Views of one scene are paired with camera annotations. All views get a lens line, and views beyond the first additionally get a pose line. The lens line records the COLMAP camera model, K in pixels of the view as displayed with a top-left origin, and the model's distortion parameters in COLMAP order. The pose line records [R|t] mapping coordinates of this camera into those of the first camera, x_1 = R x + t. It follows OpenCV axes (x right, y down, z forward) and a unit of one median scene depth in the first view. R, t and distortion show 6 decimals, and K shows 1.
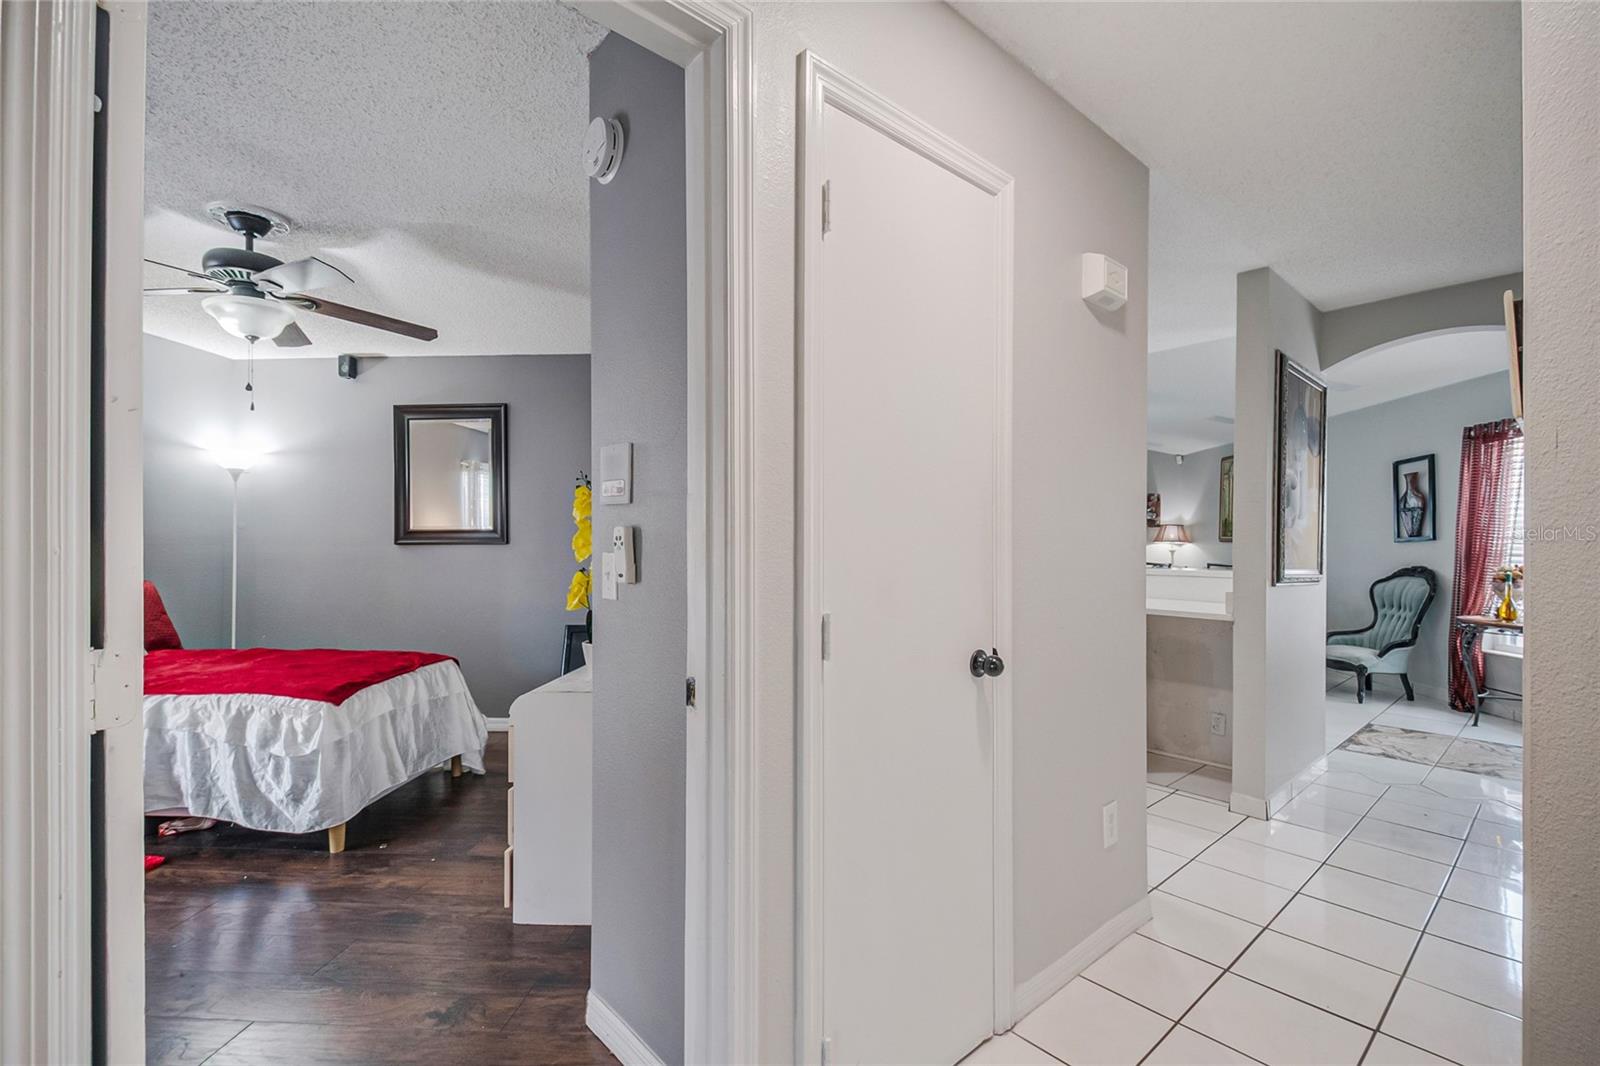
lens RADIAL K [[702.5, 0, 817.9], [0, 702.5, 551.1], [0, 0, 1]] dist [0.018020, -0.021692]
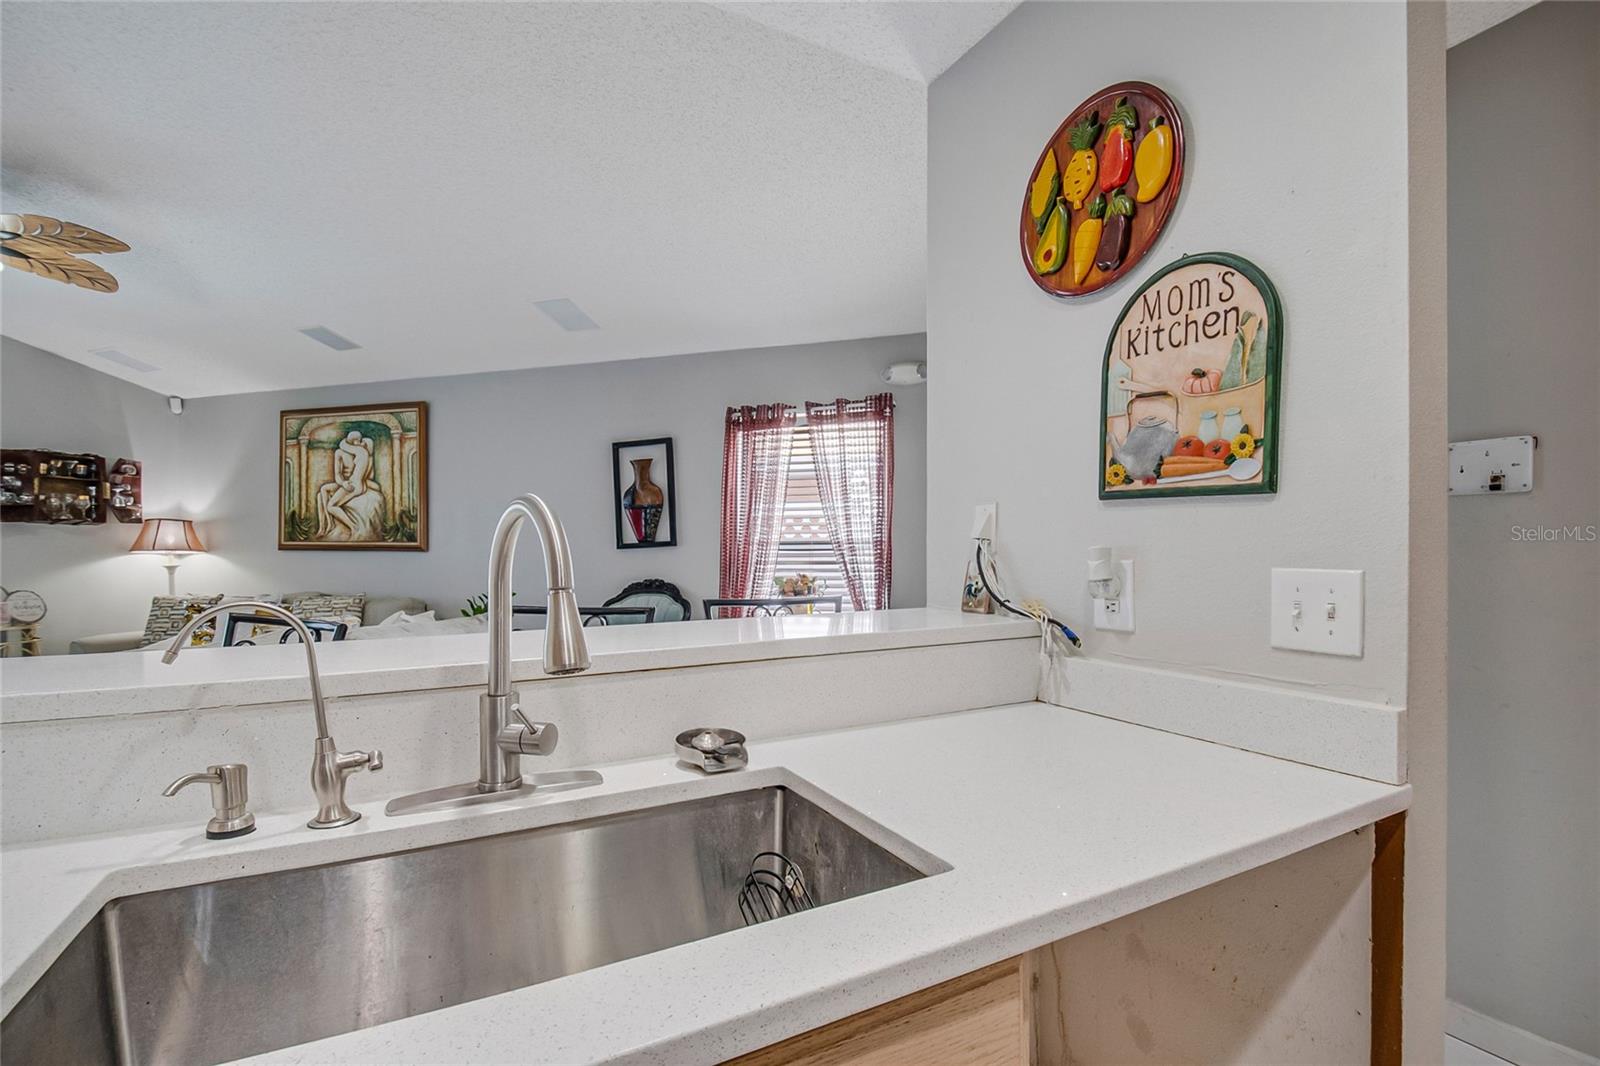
lens RADIAL K [[702.5, 0, 794.9], [0, 702.5, 554.3], [0, 0, 1]] dist [0.018020, -0.021692]
pose [[0.230906, -0.008173, 0.972942, 0.135038], [0.016505, 0.999854, 0.004482, -0.007841], [-0.972836, 0.015023, 0.231008, 0.685003]]
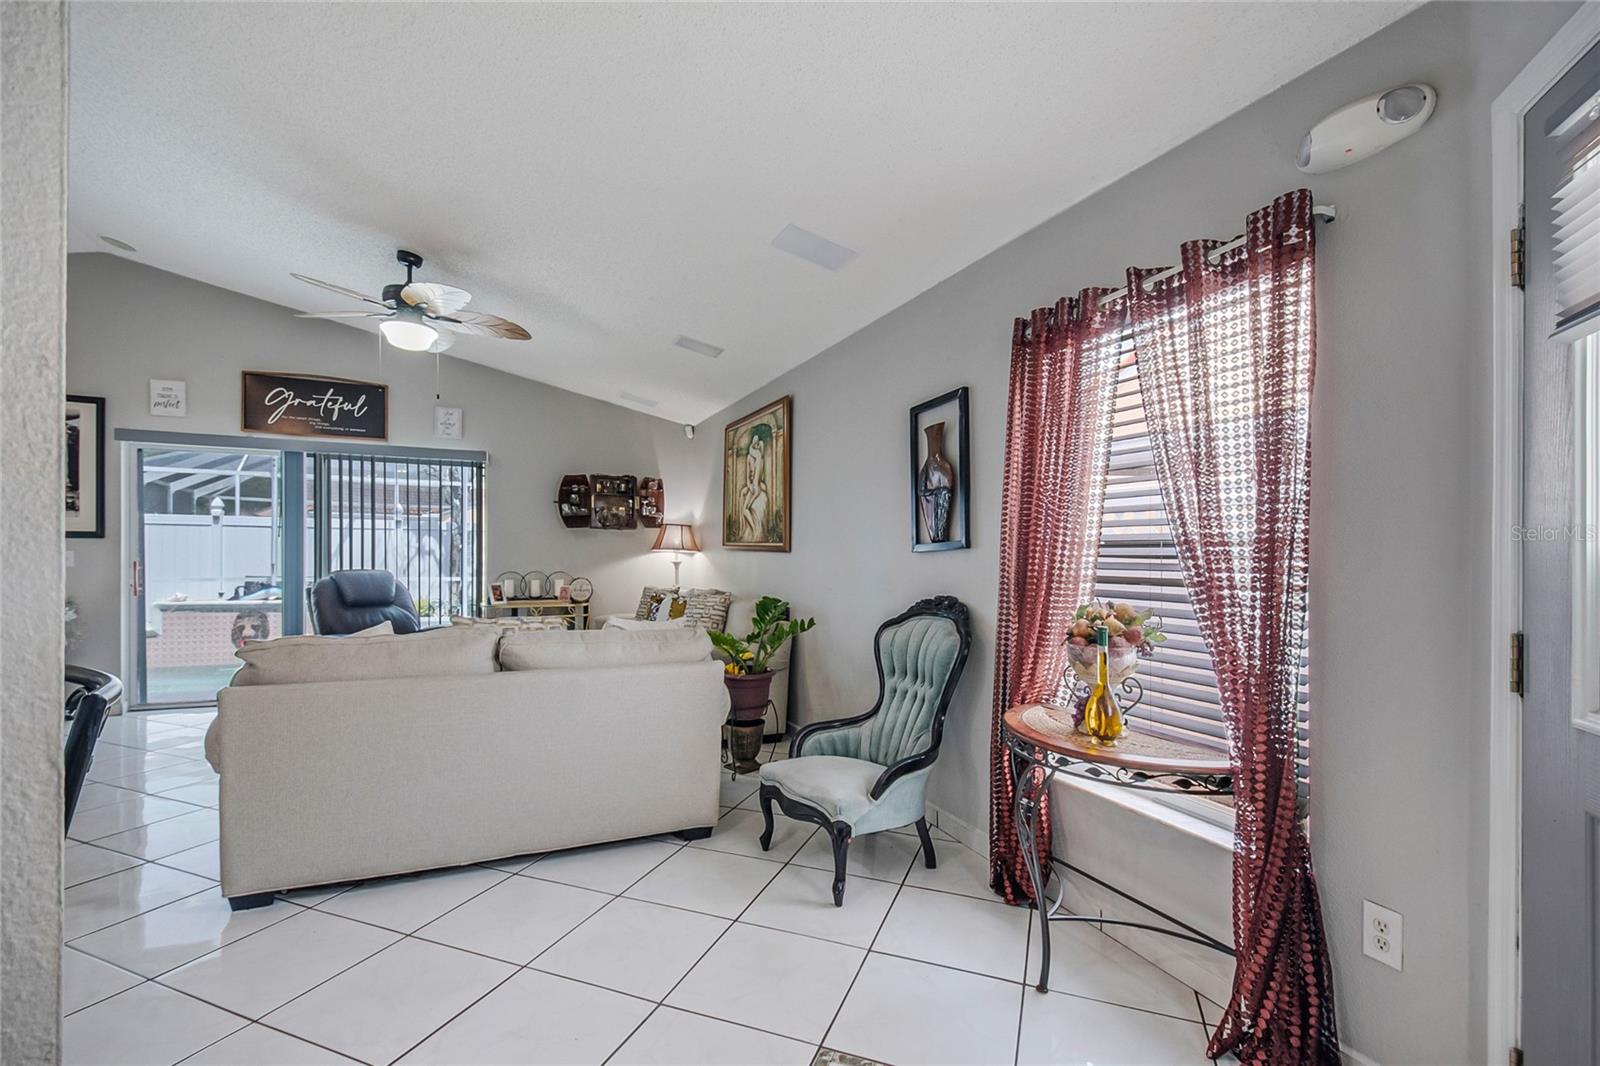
lens RADIAL K [[702.5, 0, 807.3], [0, 702.5, 558.6], [0, 0, 1]] dist [0.018020, -0.021692]
pose [[0.885656, 0.002053, 0.464337, 0.521209], [-0.001982, 0.999998, -0.000641, -0.007487], [-0.464337, -0.000353, 0.885658, 0.584520]]
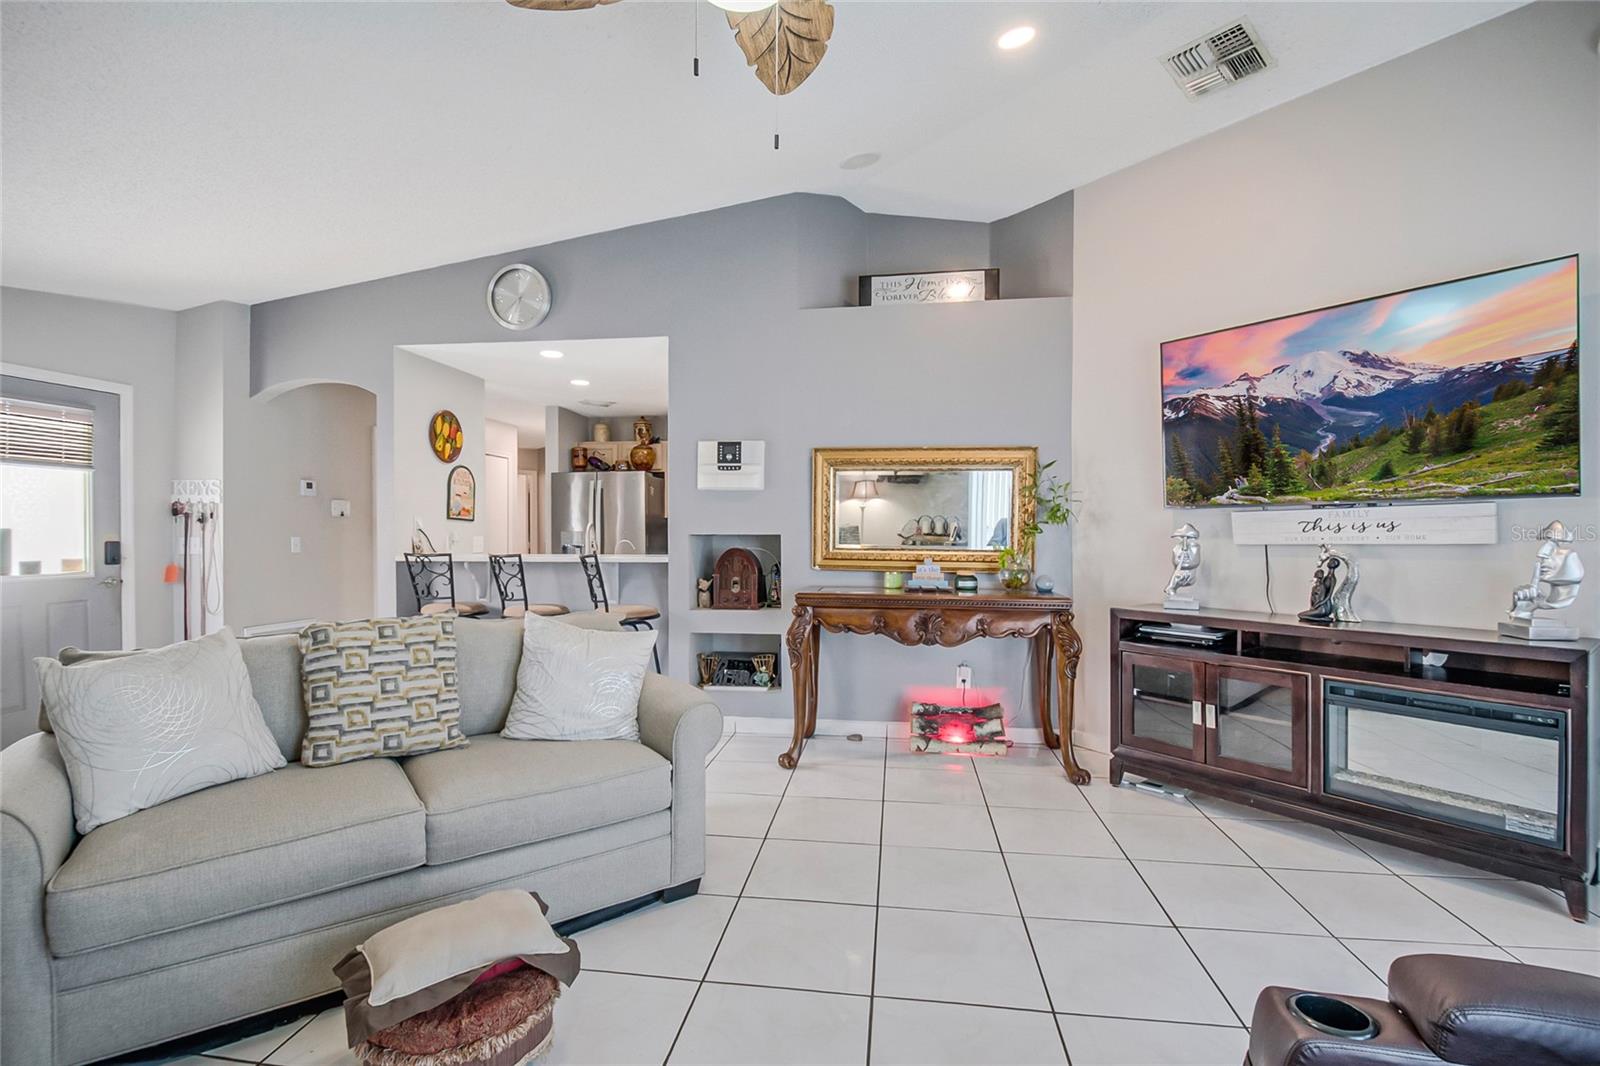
lens RADIAL K [[702.5, 0, 792.7], [0, 702.5, 535.0], [0, 0, 1]] dist [0.018020, -0.021692]
pose [[-0.721019, 0.004877, -0.692899, 0.705487], [-0.003763, 0.999933, 0.010954, -0.014698], [0.692906, 0.010505, -0.720952, 1.601457]]
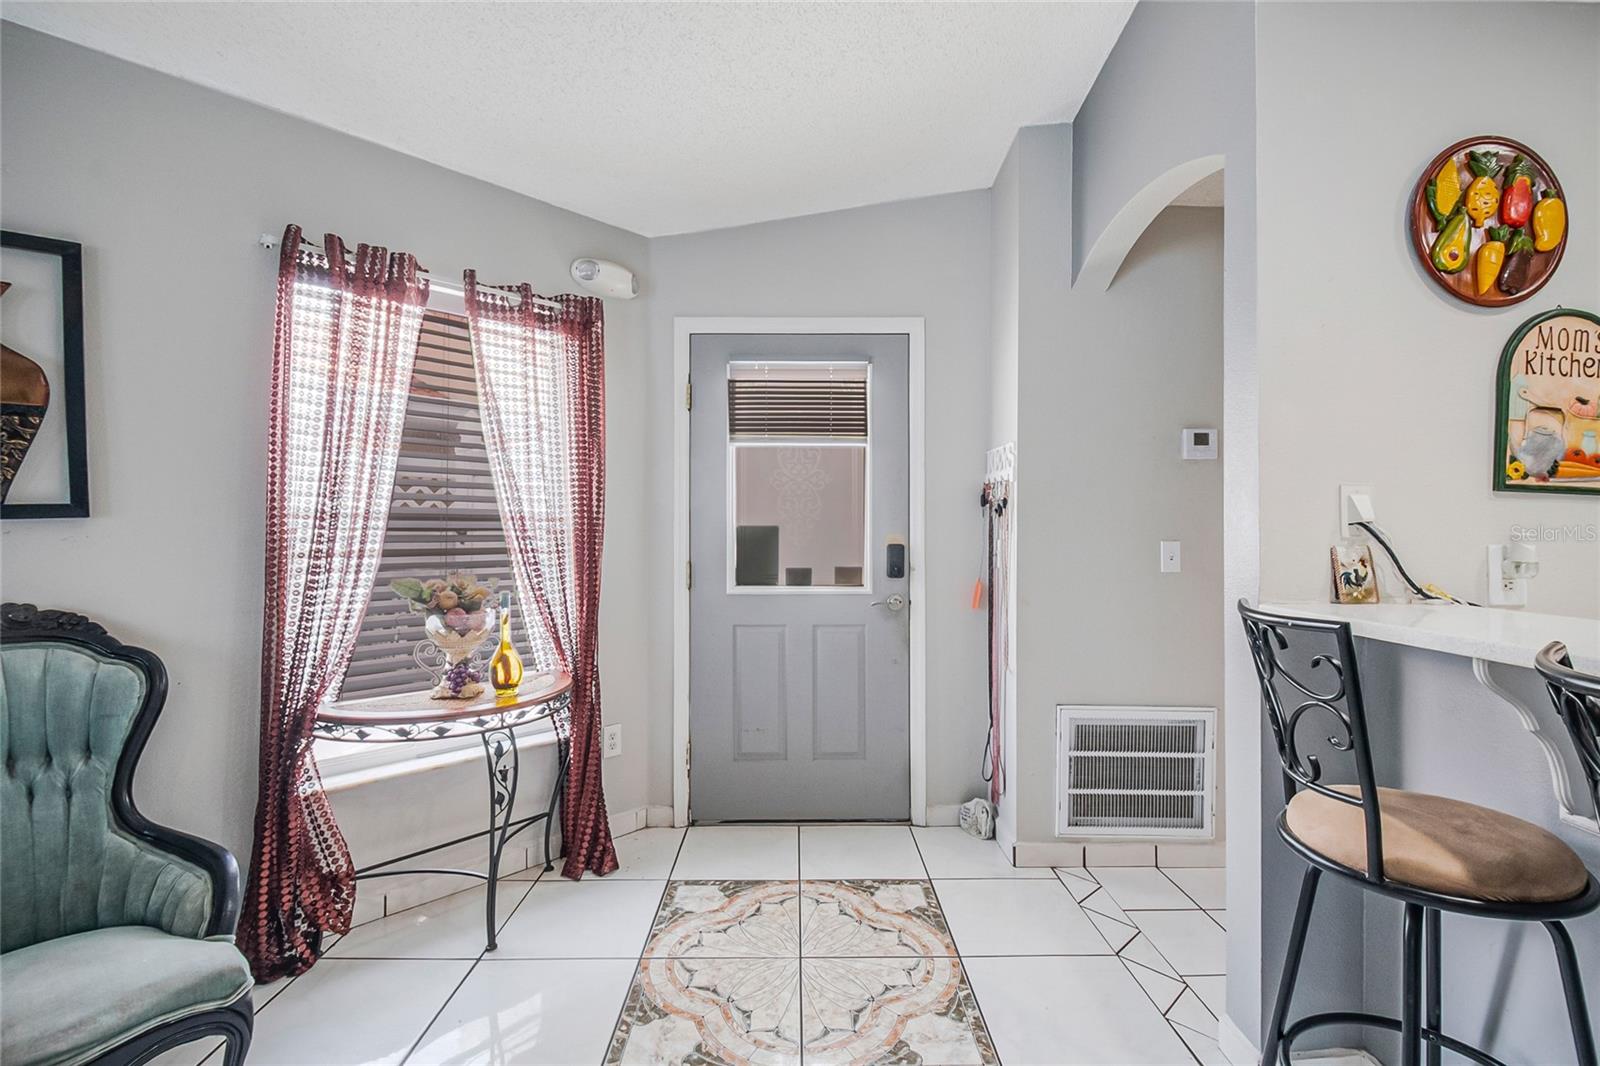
lens RADIAL K [[702.5, 0, 816.0], [0, 702.5, 533.0], [0, 0, 1]] dist [0.018020, -0.021692]
pose [[-0.753702, -0.003559, 0.657206, 0.417740], [0.001465, 0.999974, 0.007095, -0.009654], [-0.657214, 0.006310, -0.753677, 1.020478]]
